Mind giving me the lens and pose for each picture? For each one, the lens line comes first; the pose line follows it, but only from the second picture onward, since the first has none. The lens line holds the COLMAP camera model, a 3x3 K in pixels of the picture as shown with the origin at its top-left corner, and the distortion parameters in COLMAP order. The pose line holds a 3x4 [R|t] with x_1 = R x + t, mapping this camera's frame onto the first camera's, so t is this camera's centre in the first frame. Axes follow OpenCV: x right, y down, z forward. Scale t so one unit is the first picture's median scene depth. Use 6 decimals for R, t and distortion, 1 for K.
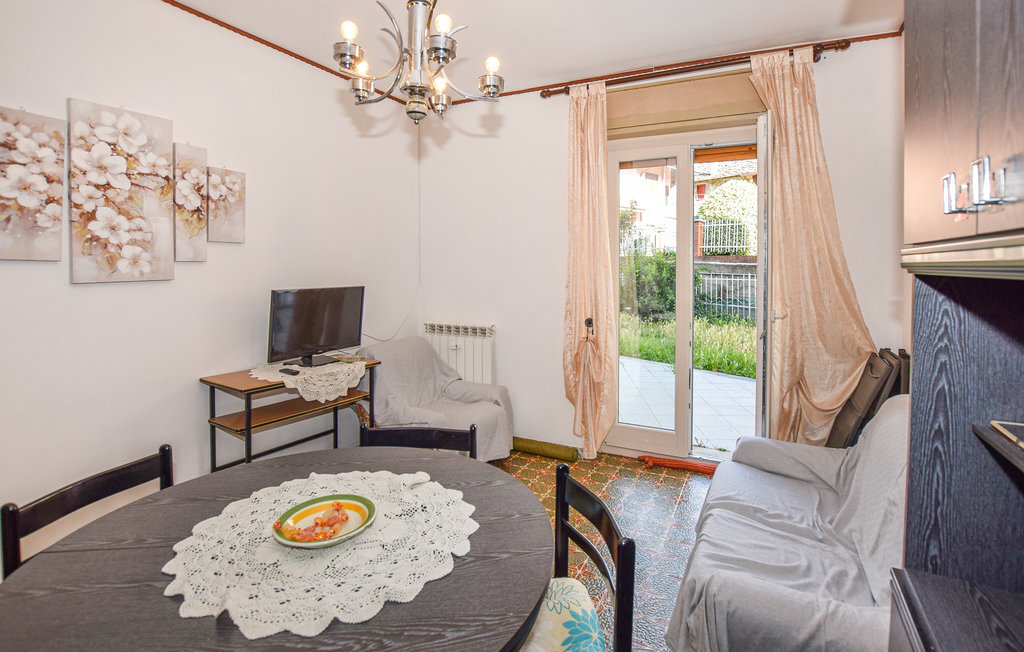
lens RADIAL K [[479.5, 0, 513.7], [0, 479.5, 357.4], [0, 0, 1]] dist [-0.002650, -0.000155]
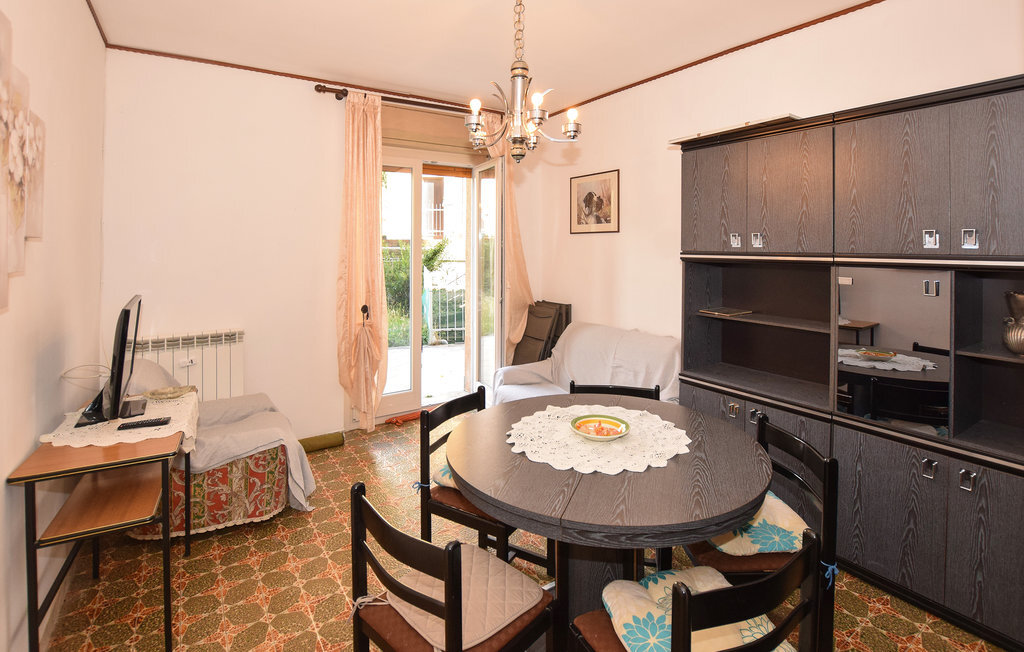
lens RADIAL K [[479.5, 0, 513.7], [0, 479.5, 357.4], [0, 0, 1]] dist [-0.002650, -0.000155]
pose [[0.481491, -0.207571, 0.851516, -0.954423], [0.167385, 0.975446, 0.143133, -0.097681], [-0.860319, 0.073614, 0.504413, 0.247474]]
